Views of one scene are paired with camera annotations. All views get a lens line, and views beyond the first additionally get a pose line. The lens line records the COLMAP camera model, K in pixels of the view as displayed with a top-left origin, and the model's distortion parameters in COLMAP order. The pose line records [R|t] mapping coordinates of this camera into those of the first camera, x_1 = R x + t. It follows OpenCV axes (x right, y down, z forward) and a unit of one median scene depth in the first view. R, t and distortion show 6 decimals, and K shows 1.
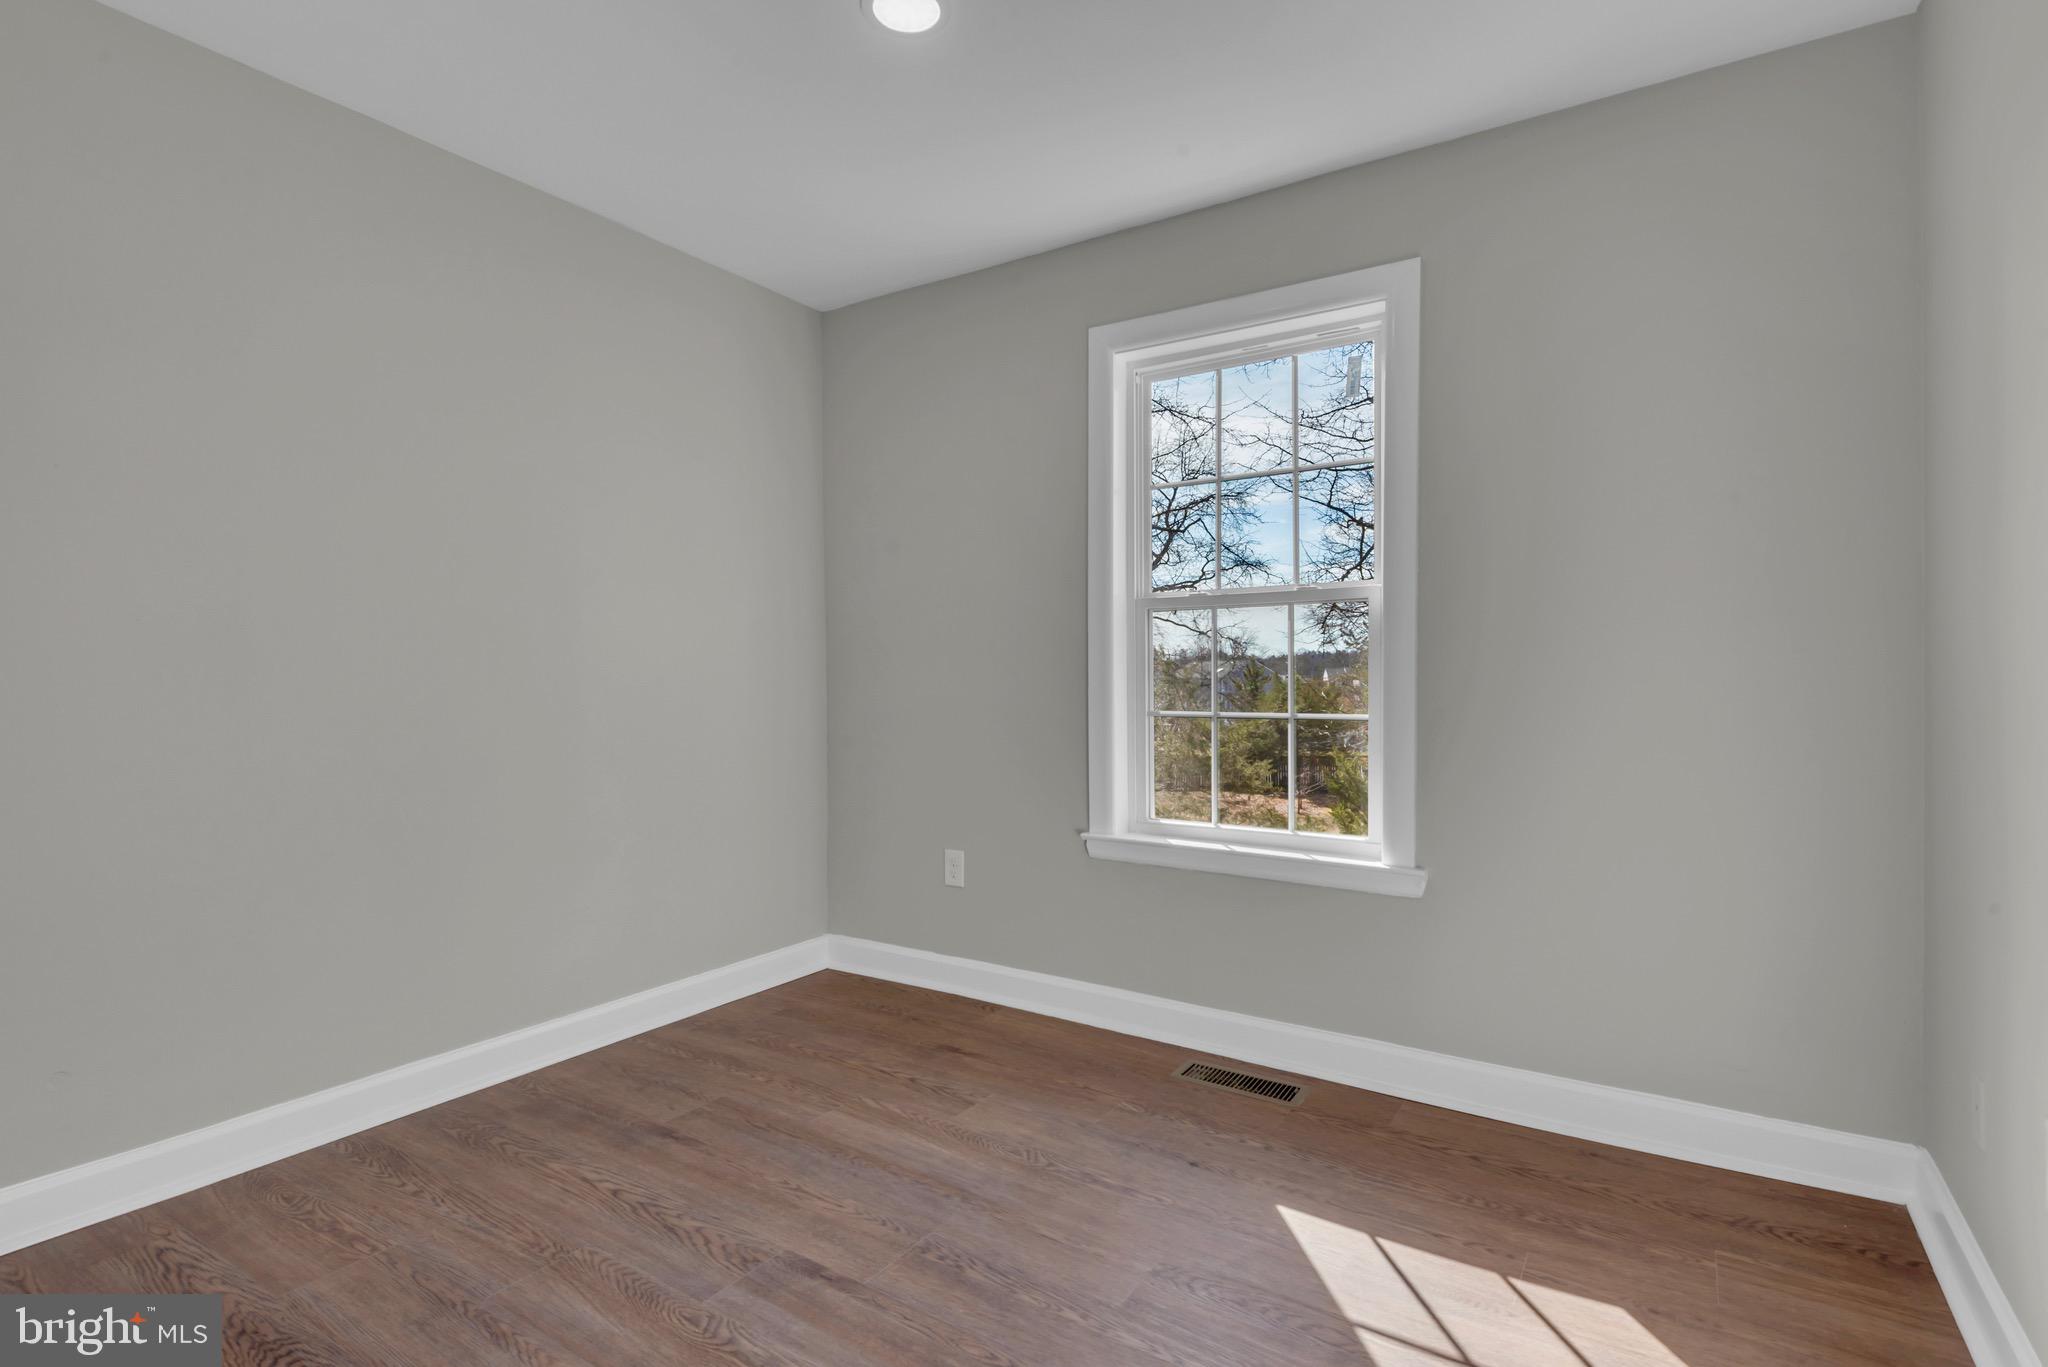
lens RADIAL K [[984.6, 0, 1015.0], [0, 984.6, 677.4], [0, 0, 1]] dist [0.022704, -0.000252]
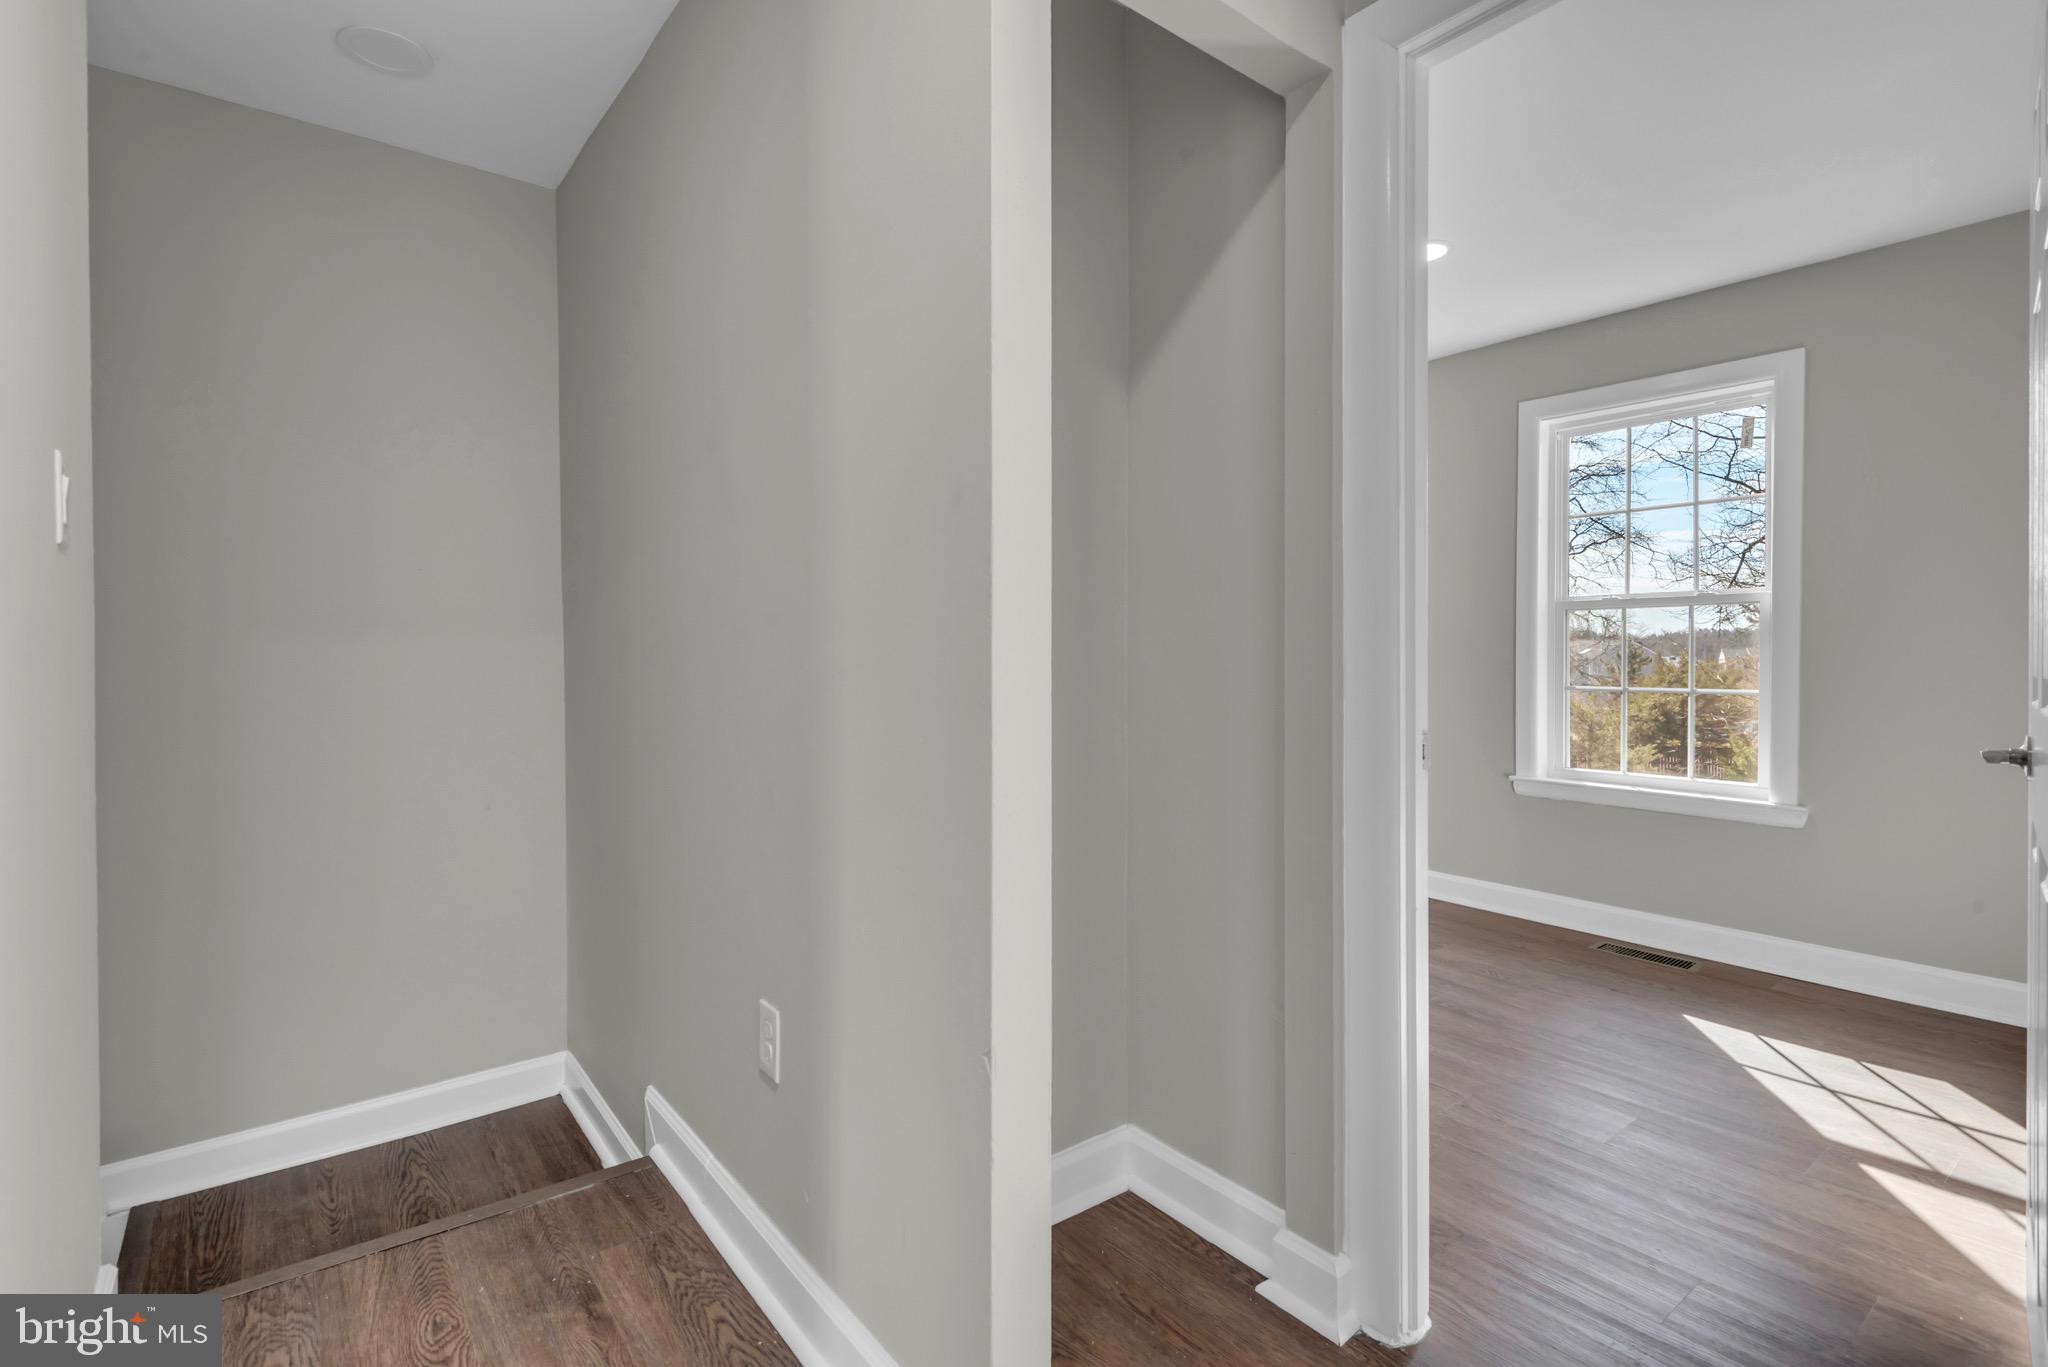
lens RADIAL K [[977.0, 0, 1029.6], [0, 977.0, 659.0], [0, 0, 1]] dist [-0.001117, -0.000363]
pose [[0.951789, 0.006188, -0.306690, -0.171595], [-0.005271, 0.999979, 0.003818, -0.003955], [0.306707, -0.002017, 0.951802, -0.547139]]
